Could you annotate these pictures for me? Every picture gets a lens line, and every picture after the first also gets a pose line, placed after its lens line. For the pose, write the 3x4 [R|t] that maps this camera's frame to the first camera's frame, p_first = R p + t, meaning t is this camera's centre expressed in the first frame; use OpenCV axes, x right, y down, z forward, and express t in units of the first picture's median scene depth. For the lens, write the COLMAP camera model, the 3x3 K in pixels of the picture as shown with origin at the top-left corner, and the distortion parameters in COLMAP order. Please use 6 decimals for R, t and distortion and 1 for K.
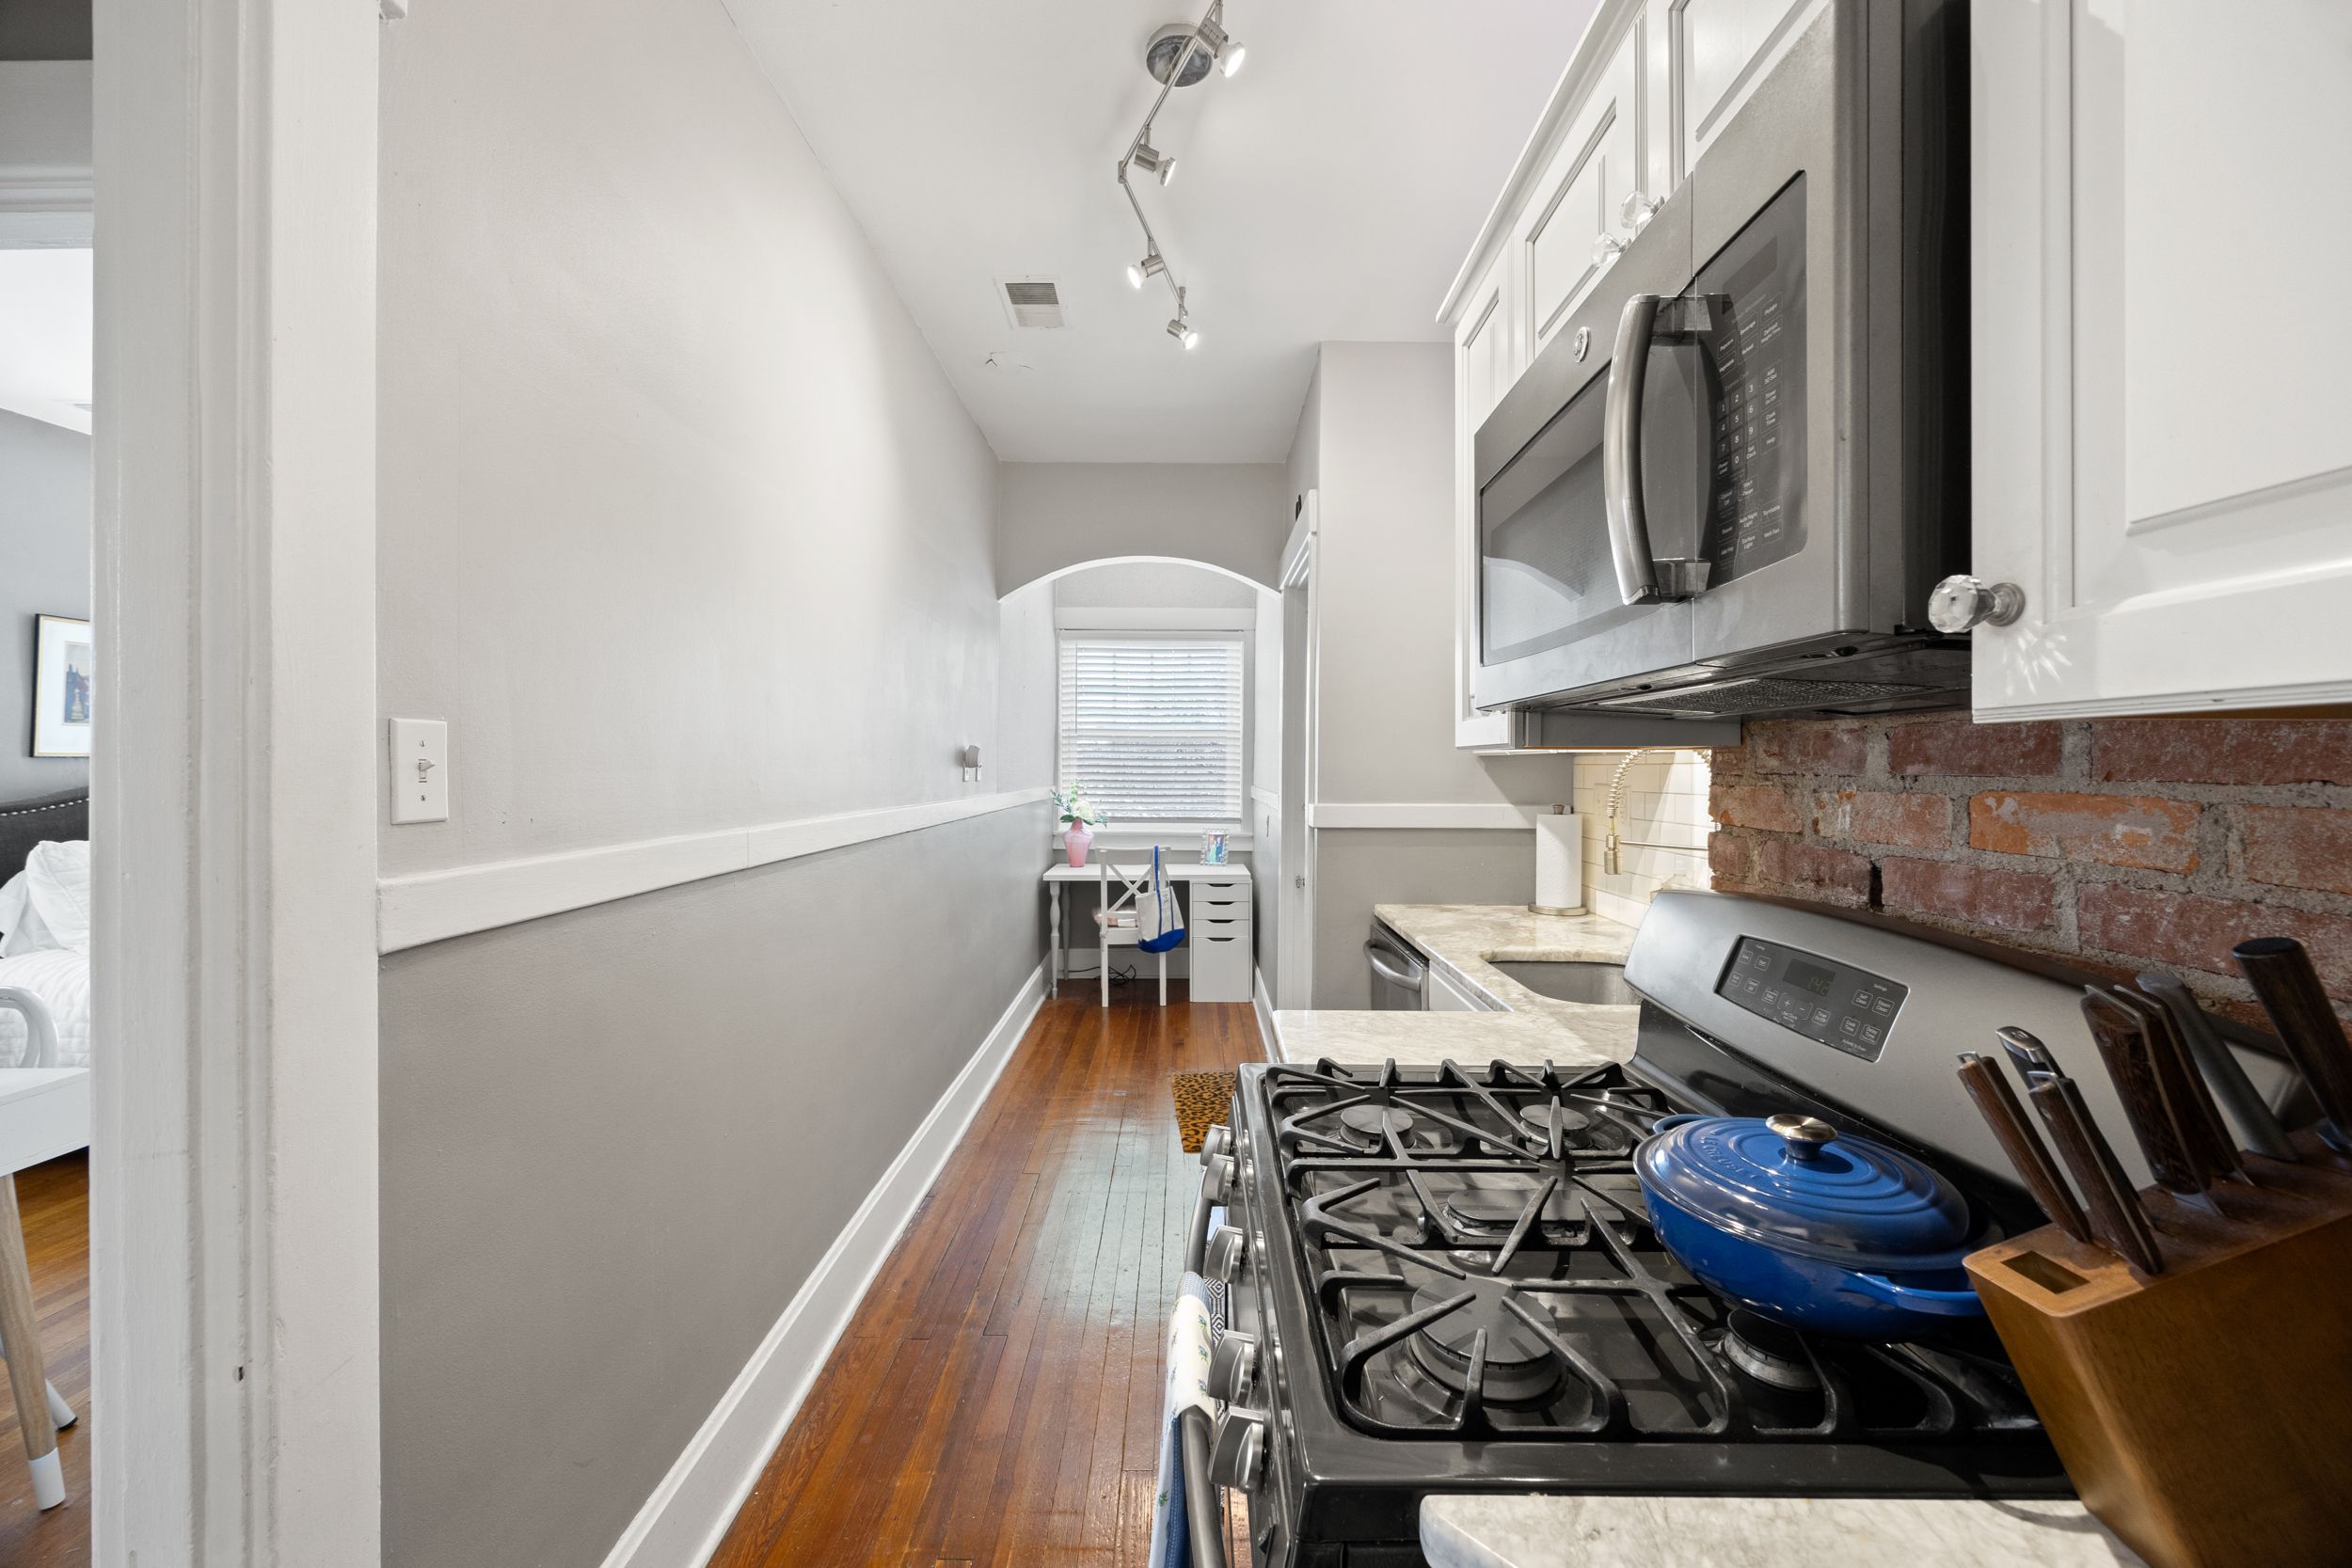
lens RADIAL K [[894.5, 0, 1193.1], [0, 894.5, 769.0], [0, 0, 1]] dist [-0.003643, -0.001028]
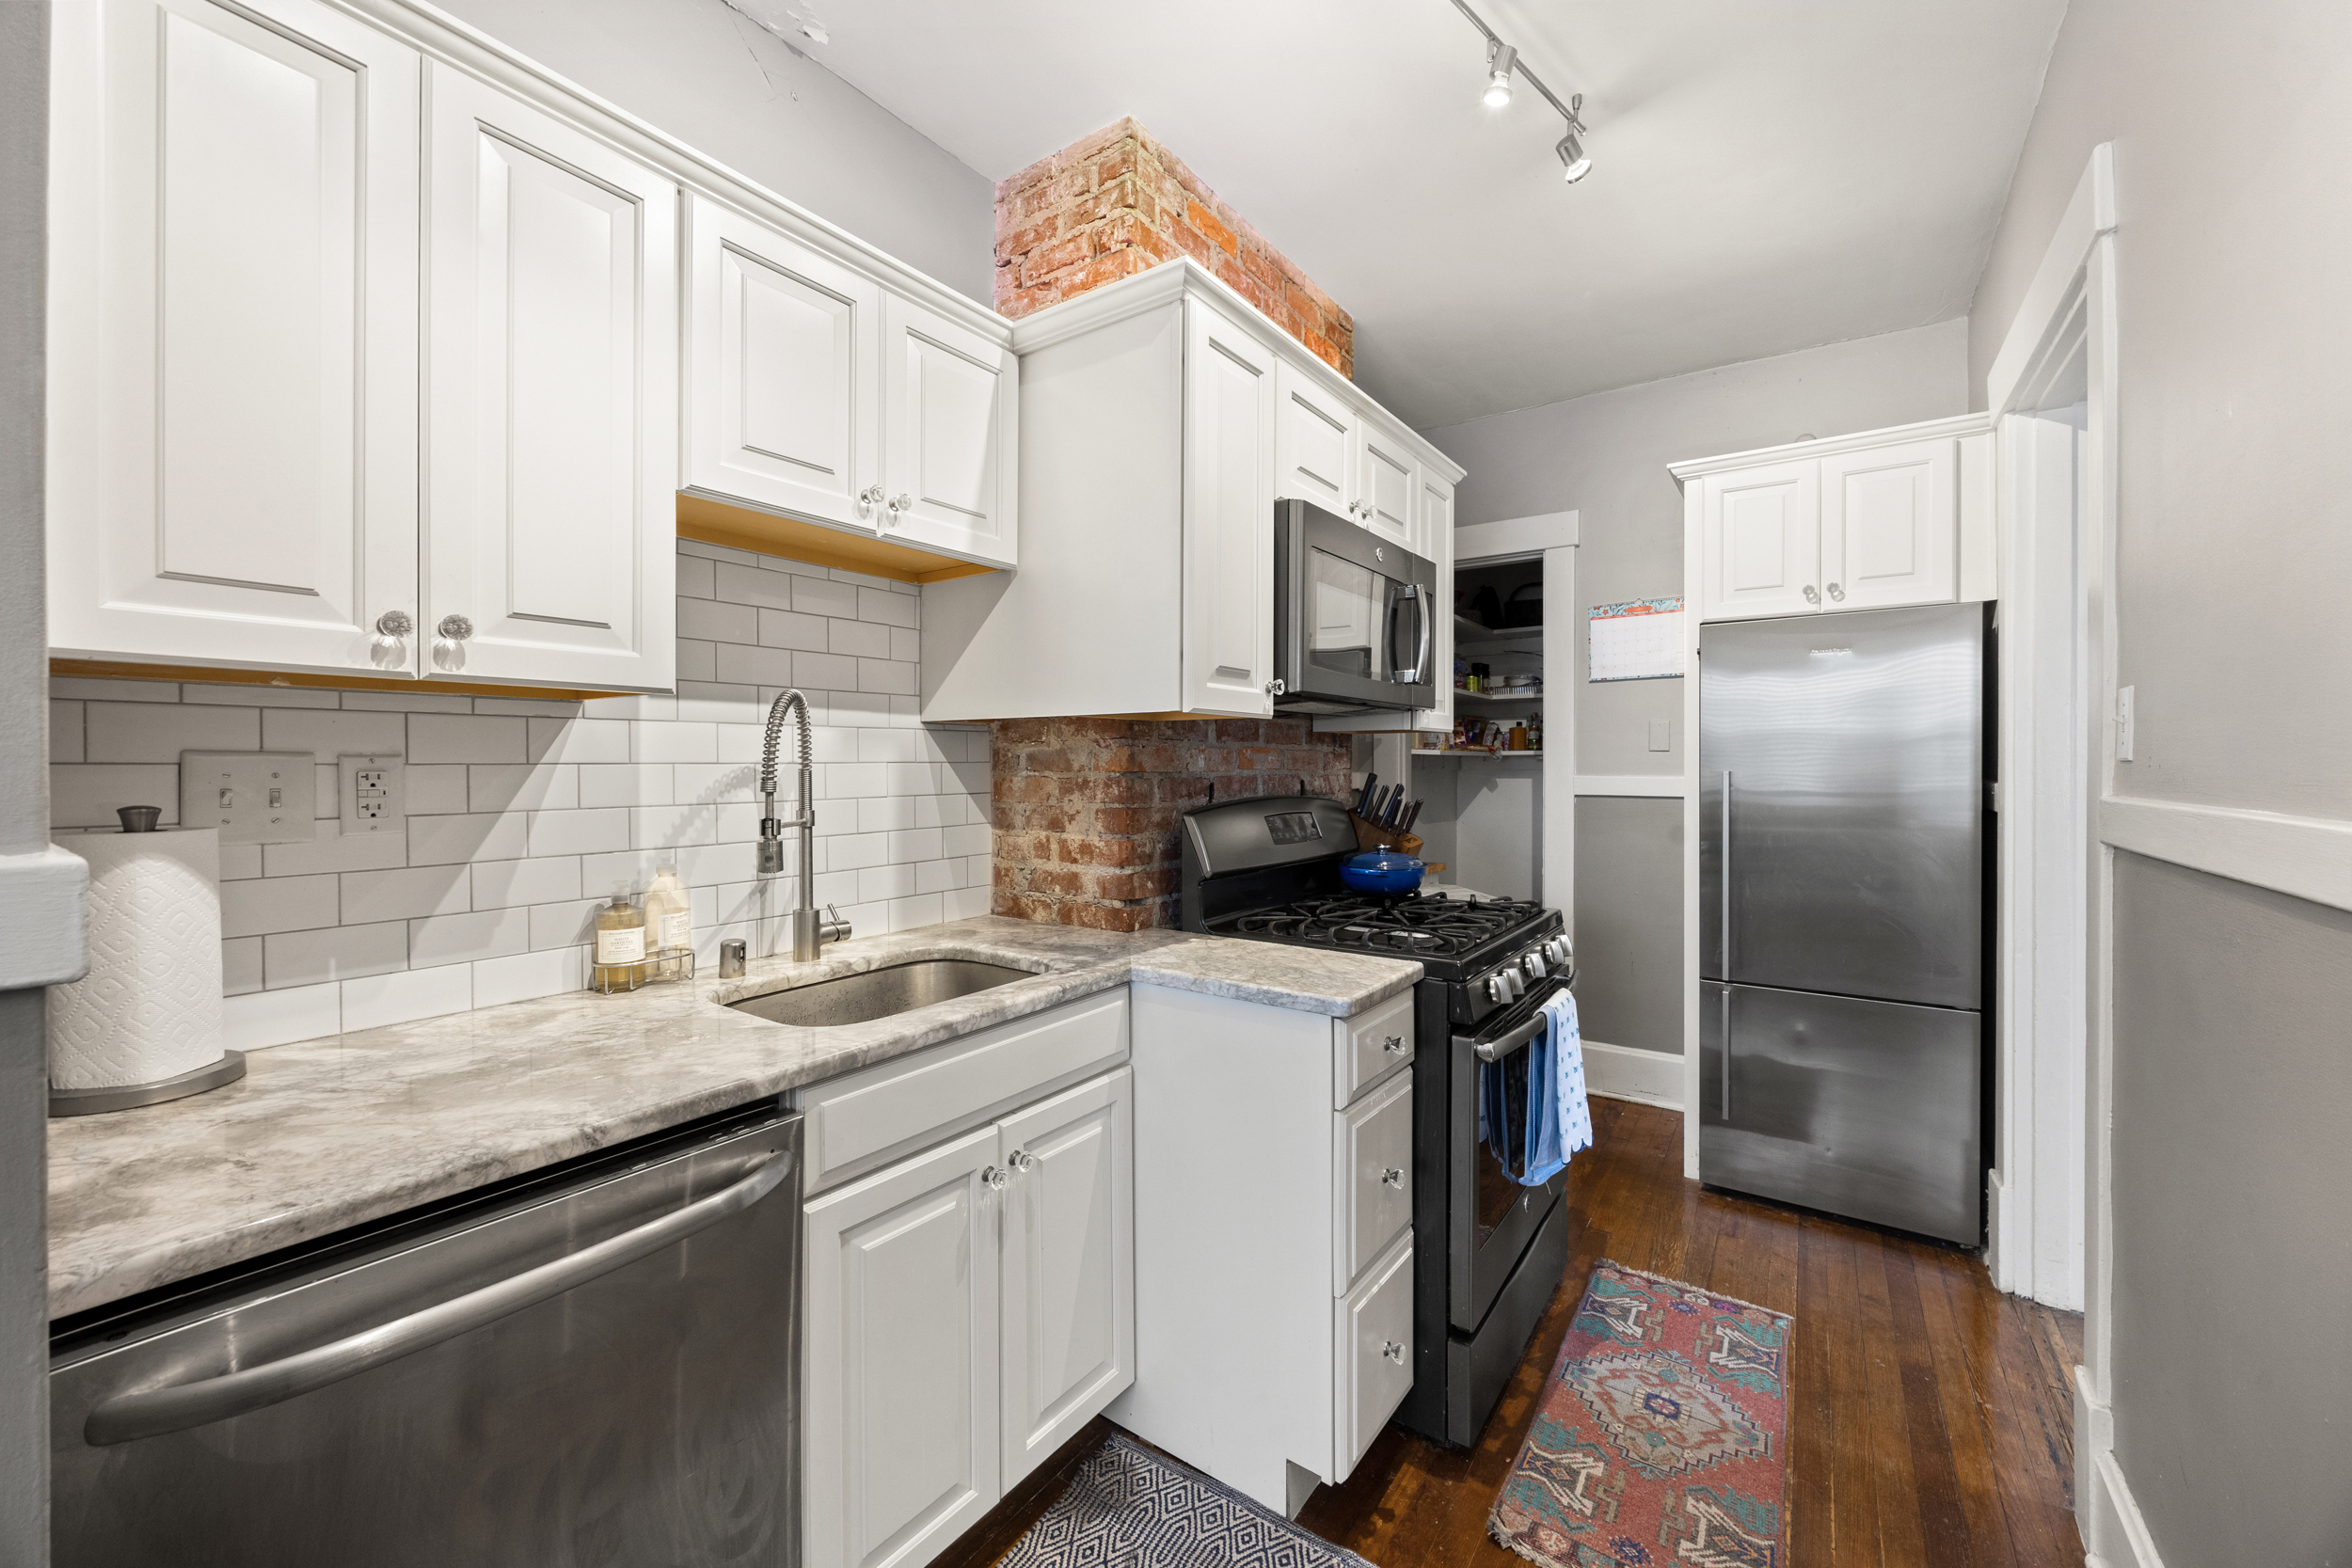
lens RADIAL K [[894.5, 0, 1191.2], [0, 894.5, 766.9], [0, 0, 1]] dist [-0.003643, -0.001028]
pose [[-0.818749, -0.007591, 0.574102, -0.093686], [-0.002785, 0.999953, 0.009250, 0.010627], [-0.574145, 0.005975, -0.818732, 0.591125]]
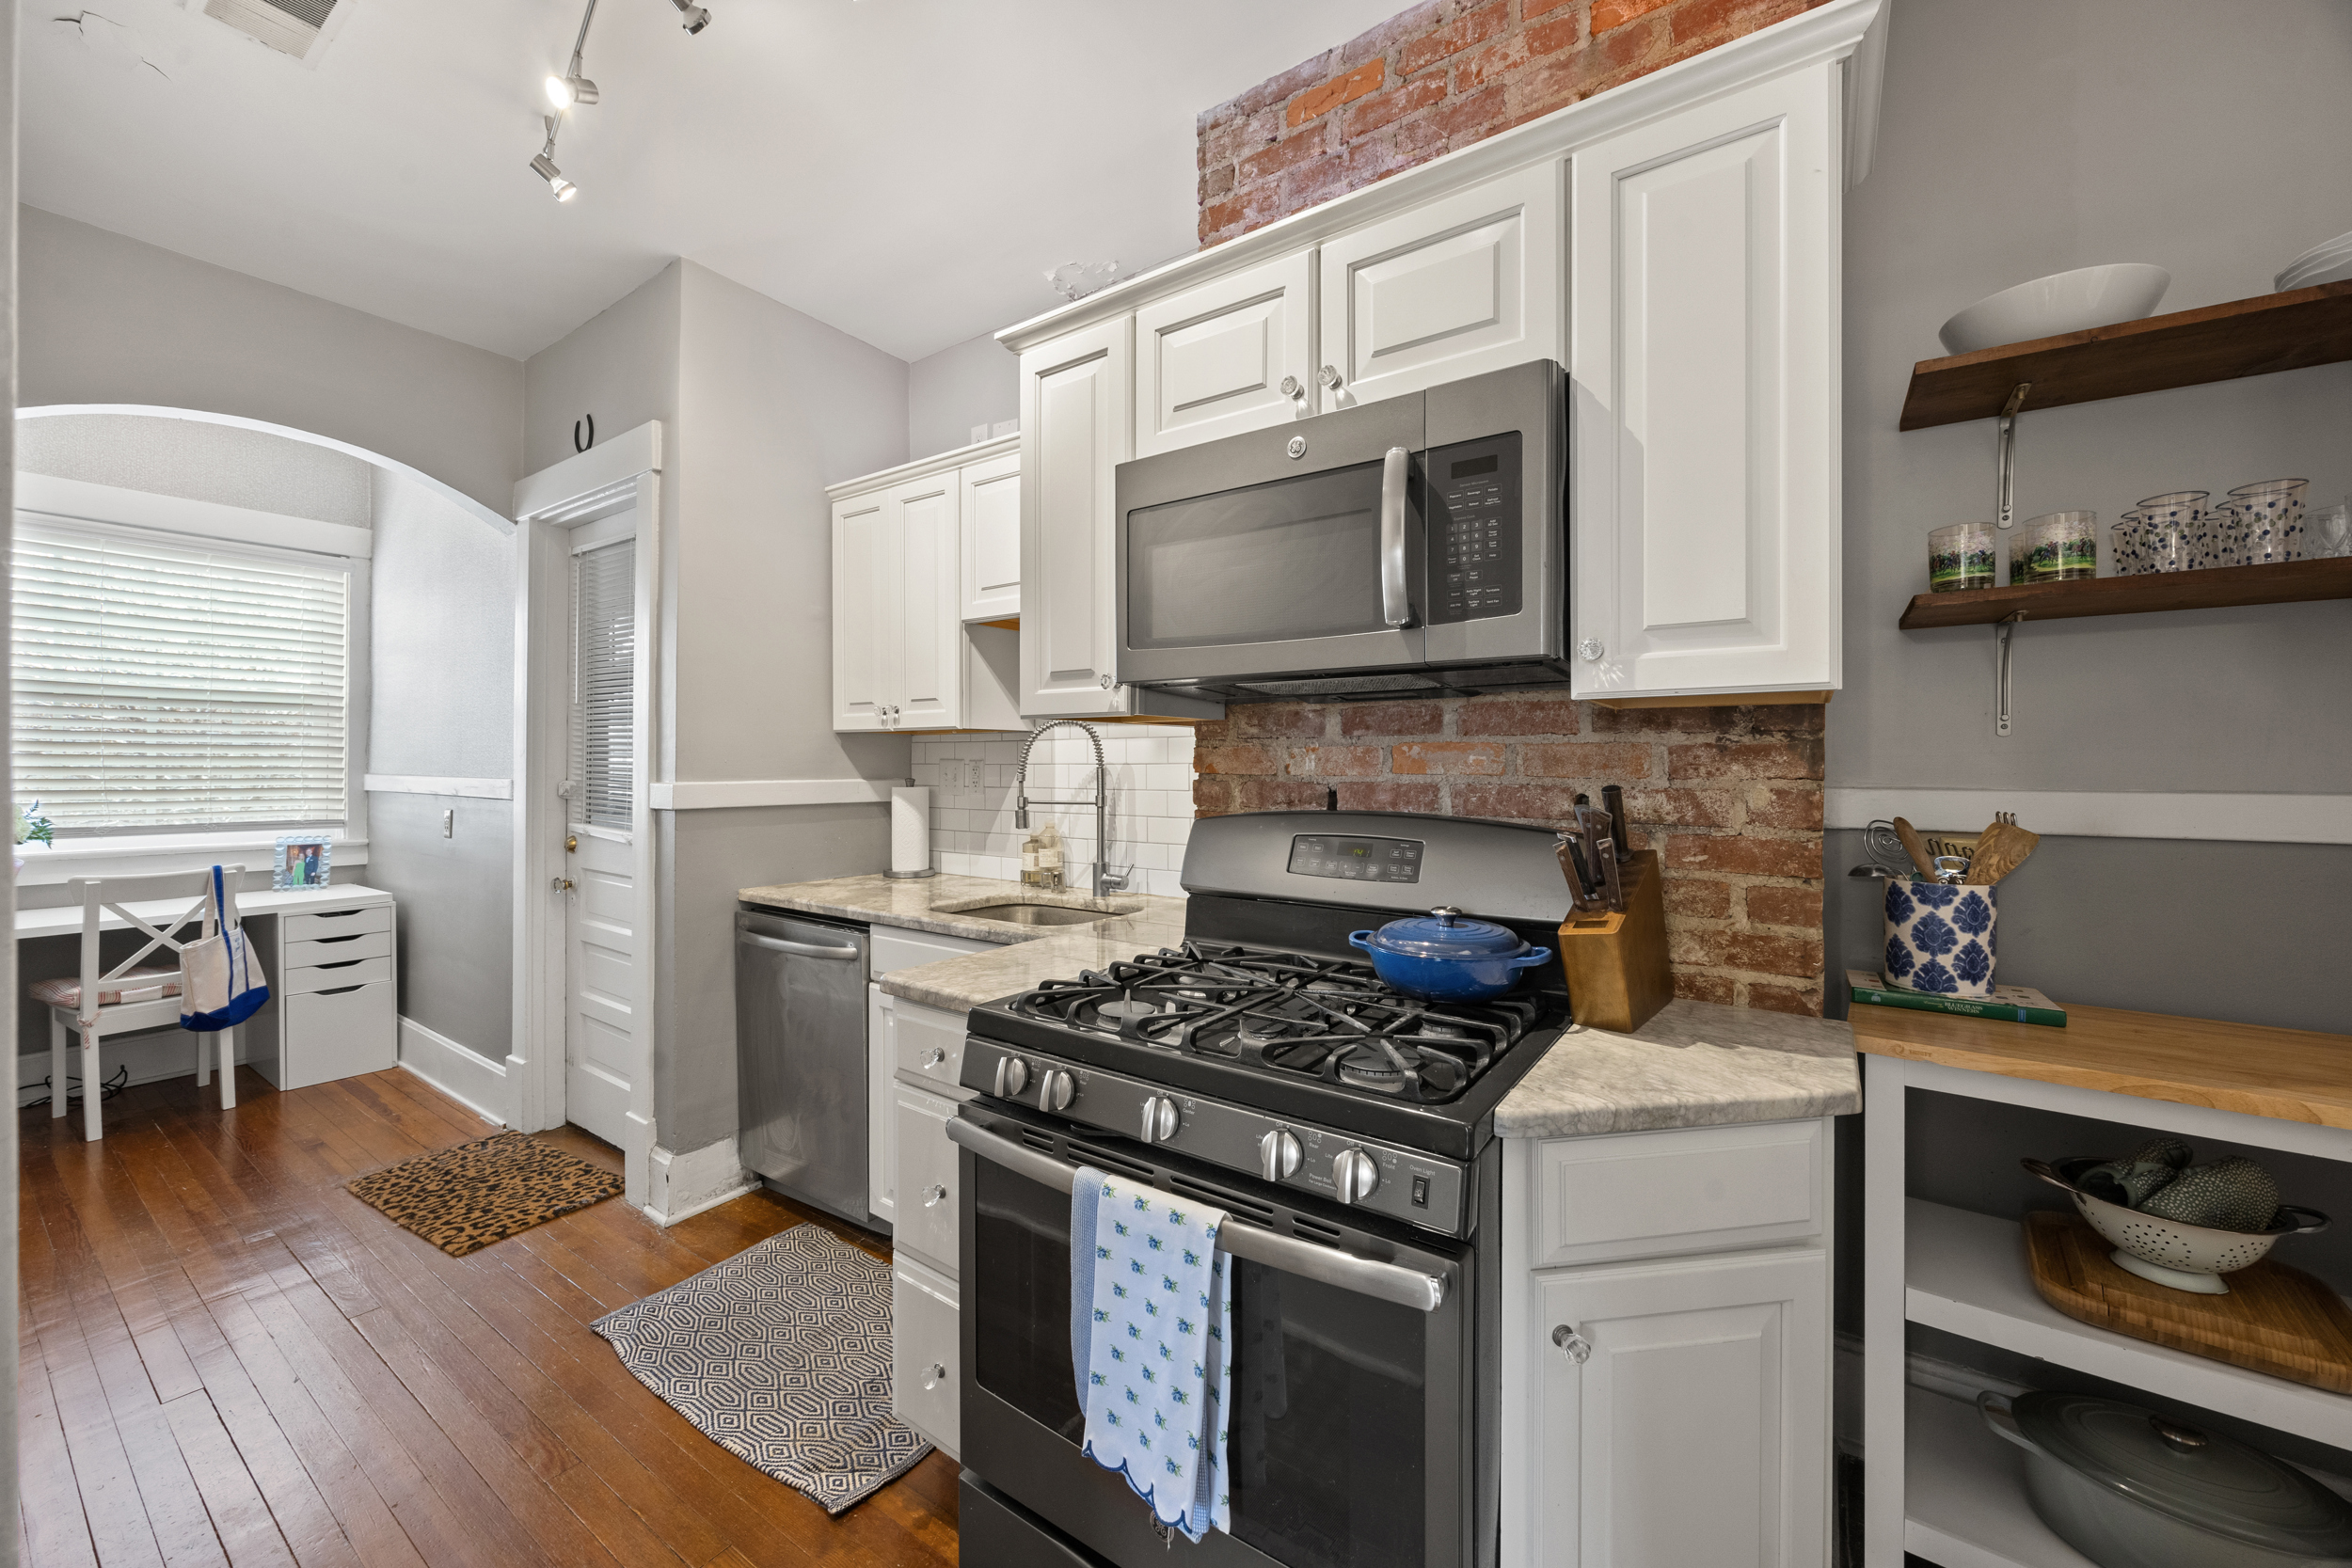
lens RADIAL K [[894.5, 0, 1186.2], [0, 894.5, 767.0], [0, 0, 1]] dist [-0.003643, -0.001028]
pose [[0.566808, -0.003996, 0.823840, -0.172805], [0.001191, 0.999991, 0.004031, 0.012249], [-0.823849, -0.001304, 0.566808, 0.052717]]
